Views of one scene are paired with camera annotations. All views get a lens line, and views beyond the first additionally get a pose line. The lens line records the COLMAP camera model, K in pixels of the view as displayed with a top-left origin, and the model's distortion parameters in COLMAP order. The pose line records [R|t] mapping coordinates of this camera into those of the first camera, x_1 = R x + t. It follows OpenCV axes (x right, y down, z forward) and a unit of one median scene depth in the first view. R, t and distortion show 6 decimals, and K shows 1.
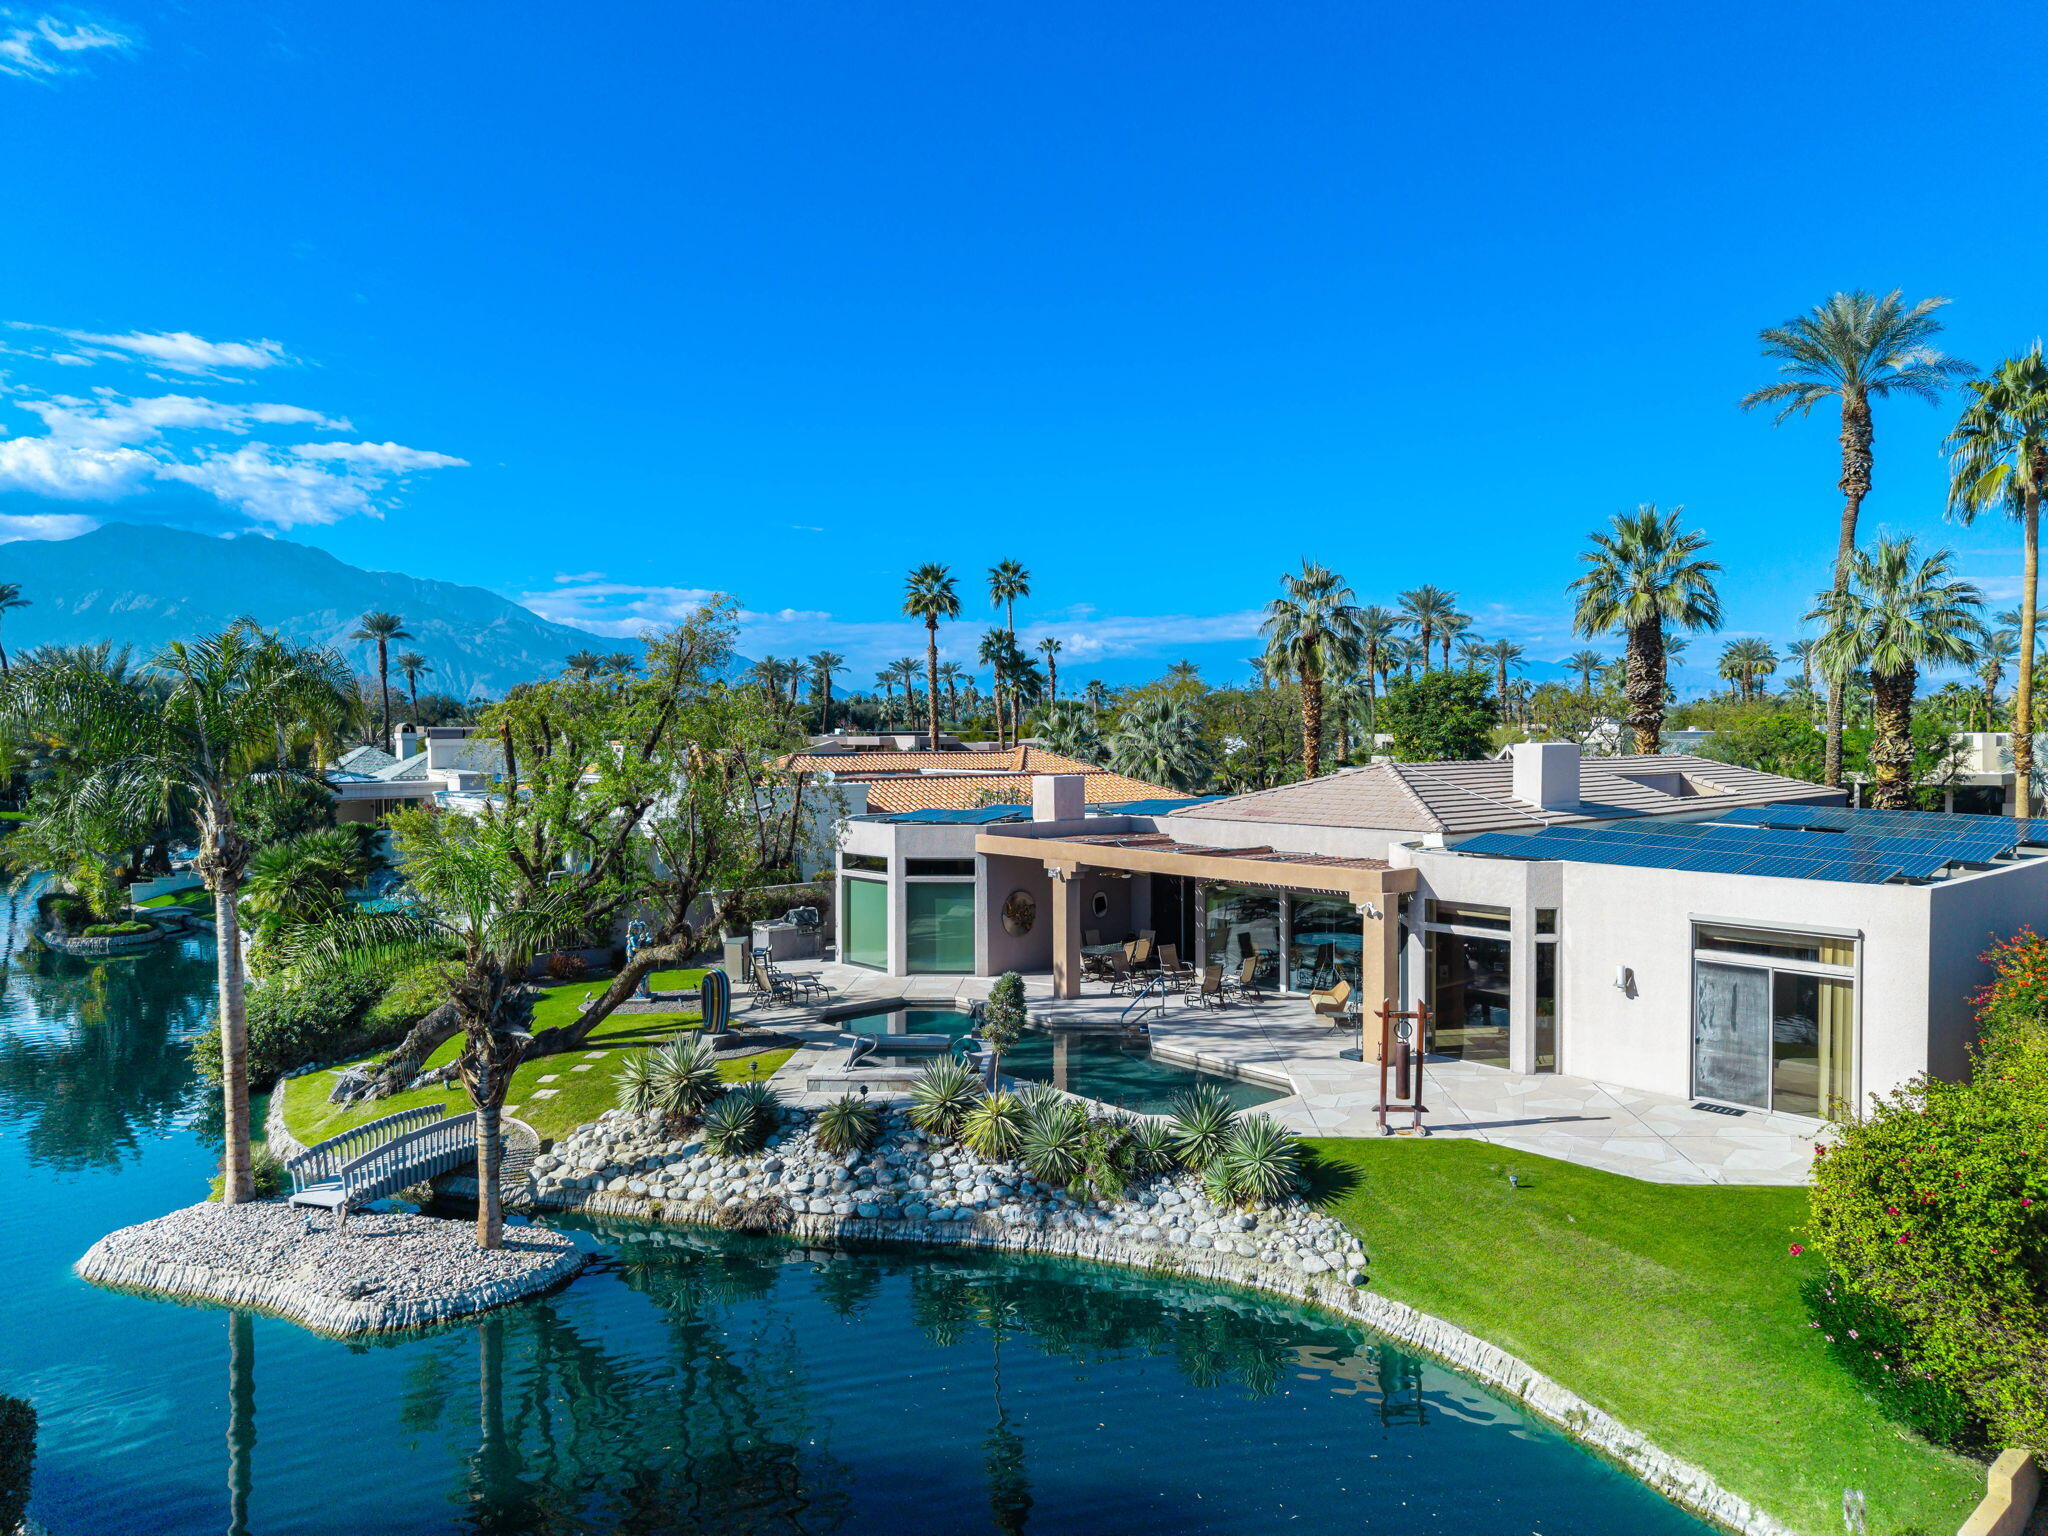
lens RADIAL K [[1476.1, 0, 1027.5], [0, 1476.1, 724.8], [0, 0, 1]] dist [0.123308, -0.263123]
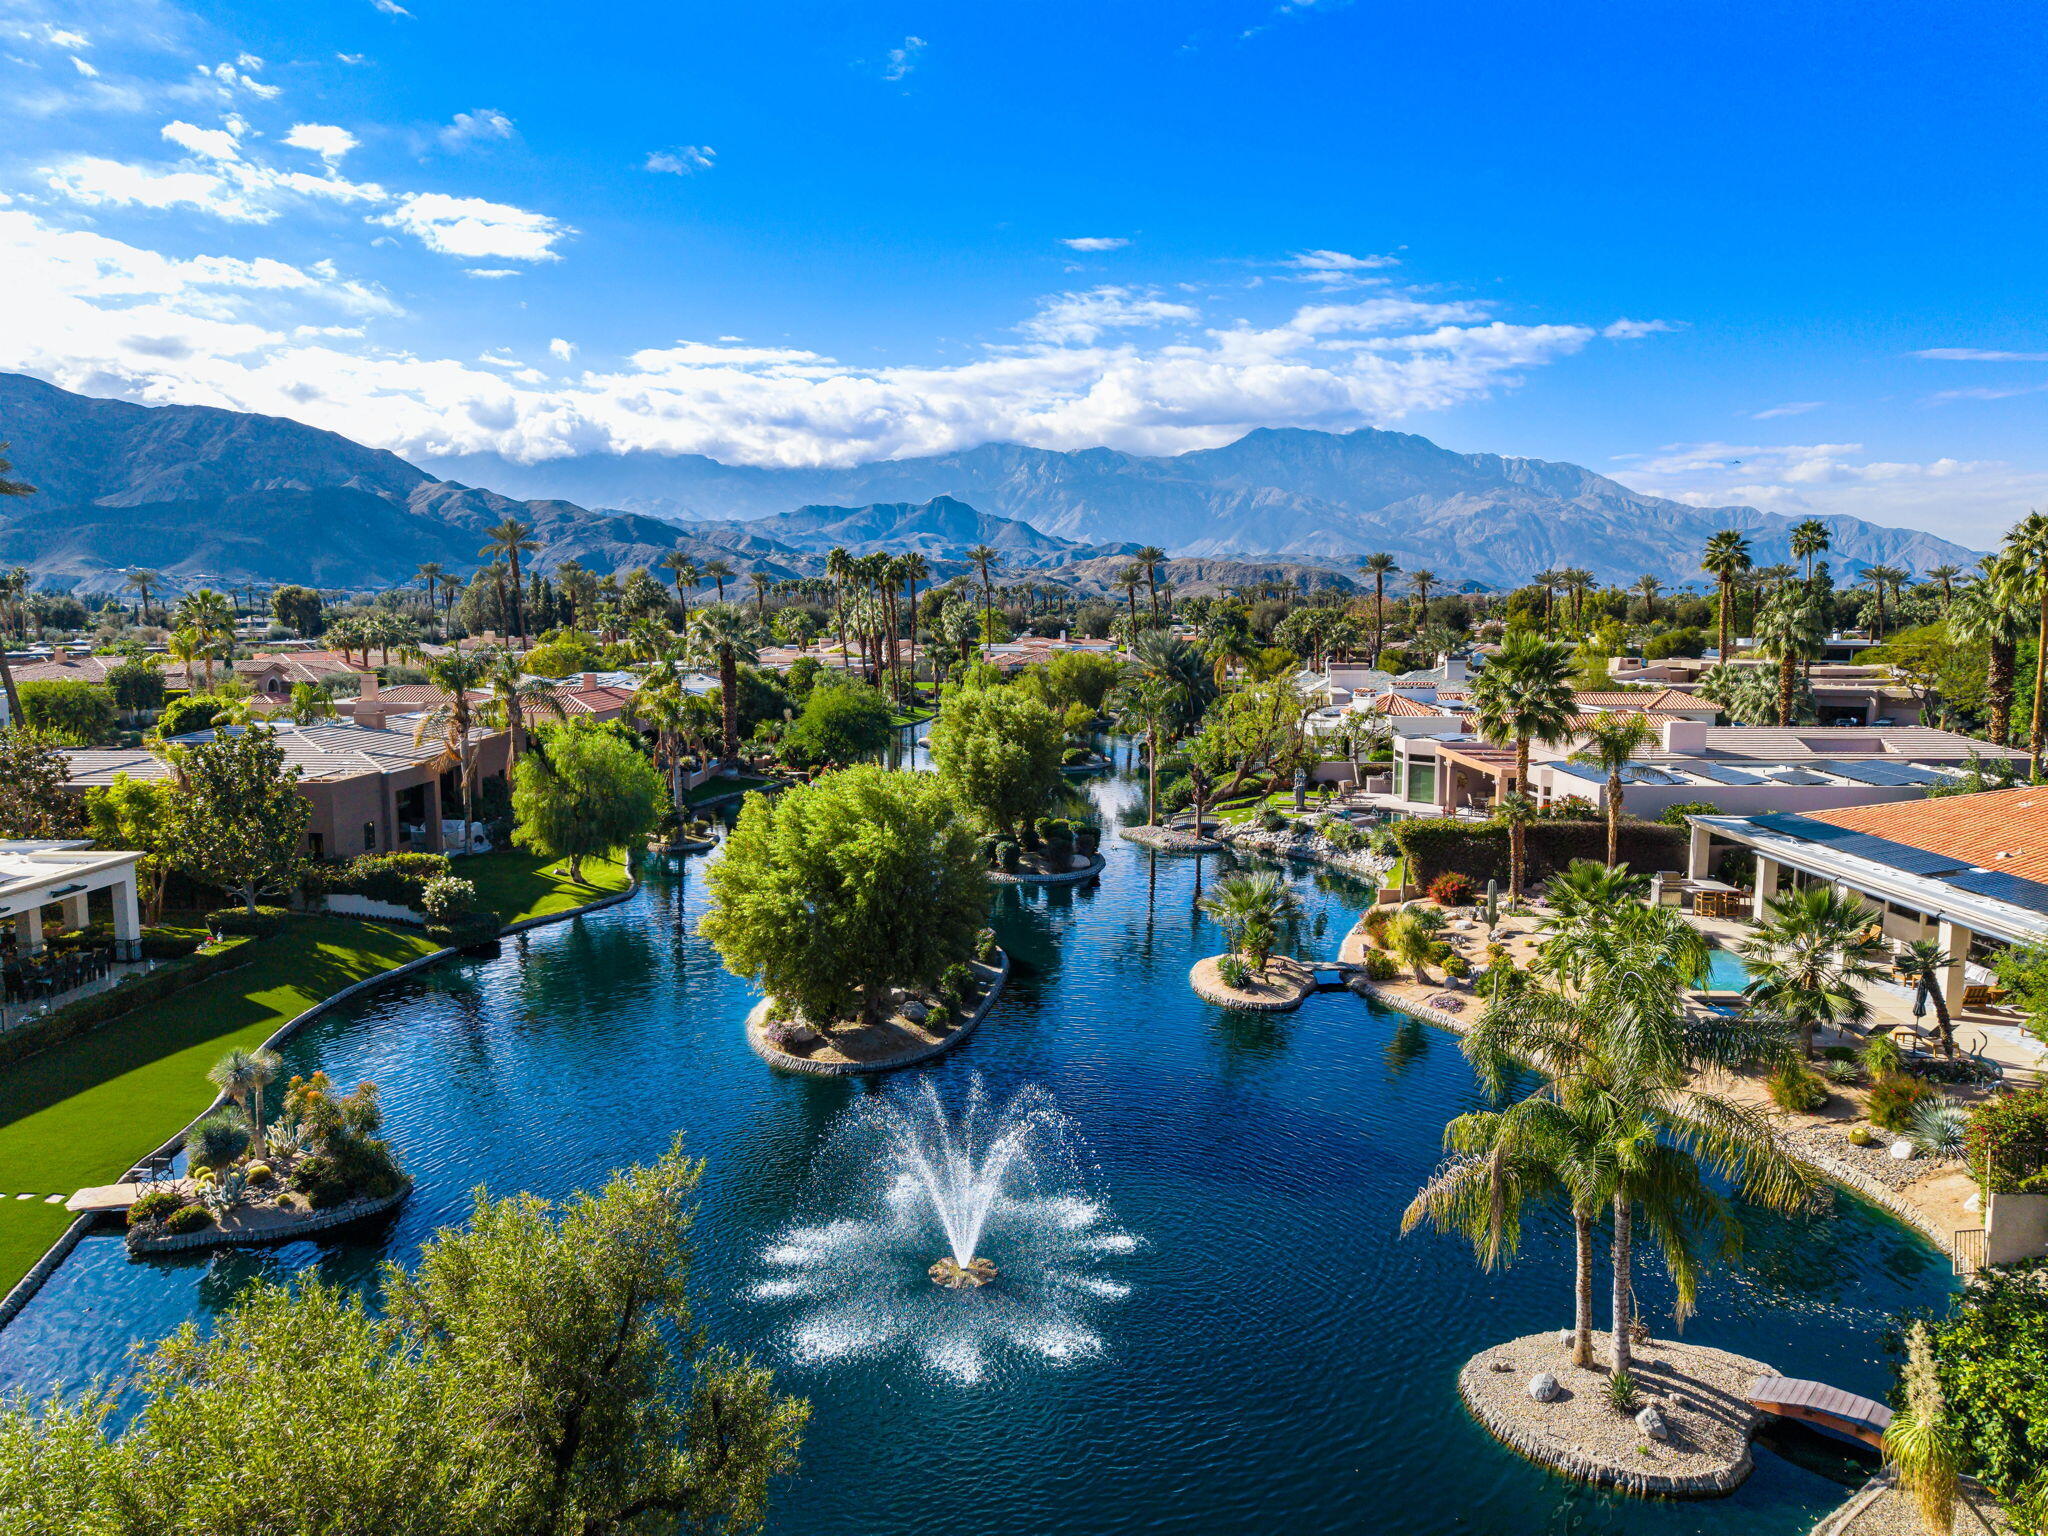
lens RADIAL K [[1476.1, 0, 1027.5], [0, 1476.1, 724.8], [0, 0, 1]] dist [0.123308, -0.263123]
pose [[0.763431, 0.068078, -0.642291, 1.547373], [-0.012303, 0.995782, 0.090922, -0.264111], [0.645772, -0.061510, 0.761049, -1.947971]]
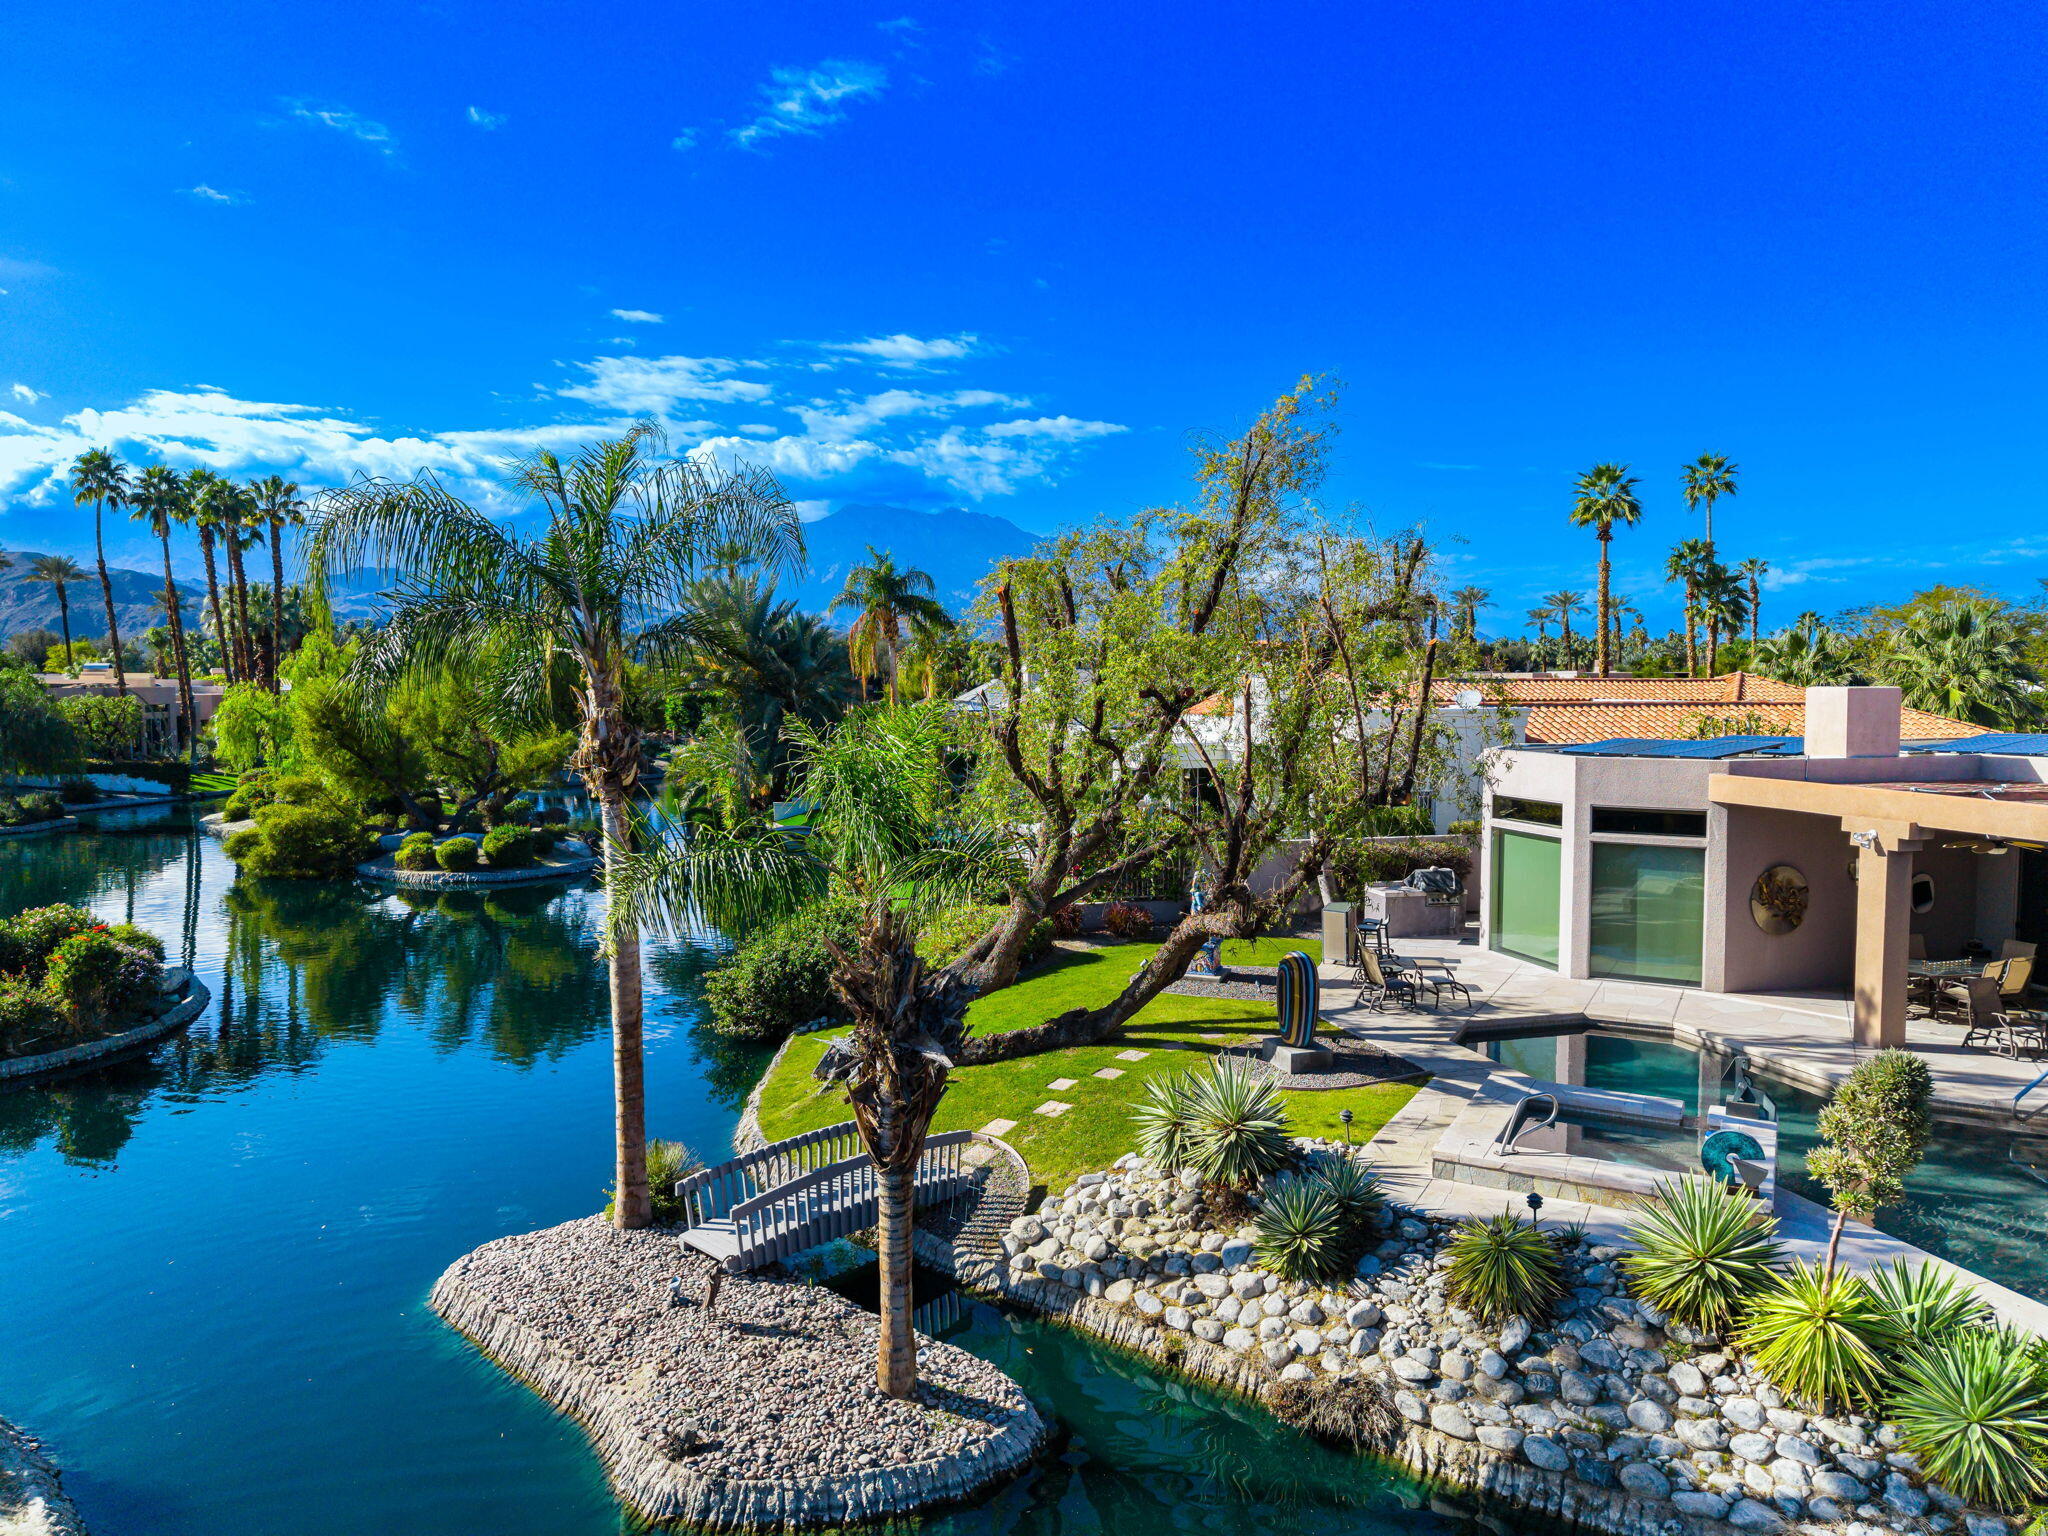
lens RADIAL K [[1474.3, 0, 1024.0], [0, 1474.3, 768.0], [0, 0, 1]] dist [0.009932, -0.000980]
pose [[0.910308, 0.032820, -0.412628, -0.061320], [-0.007047, 0.997936, 0.063830, 0.048138], [0.413871, -0.055197, 0.908661, 0.425379]]
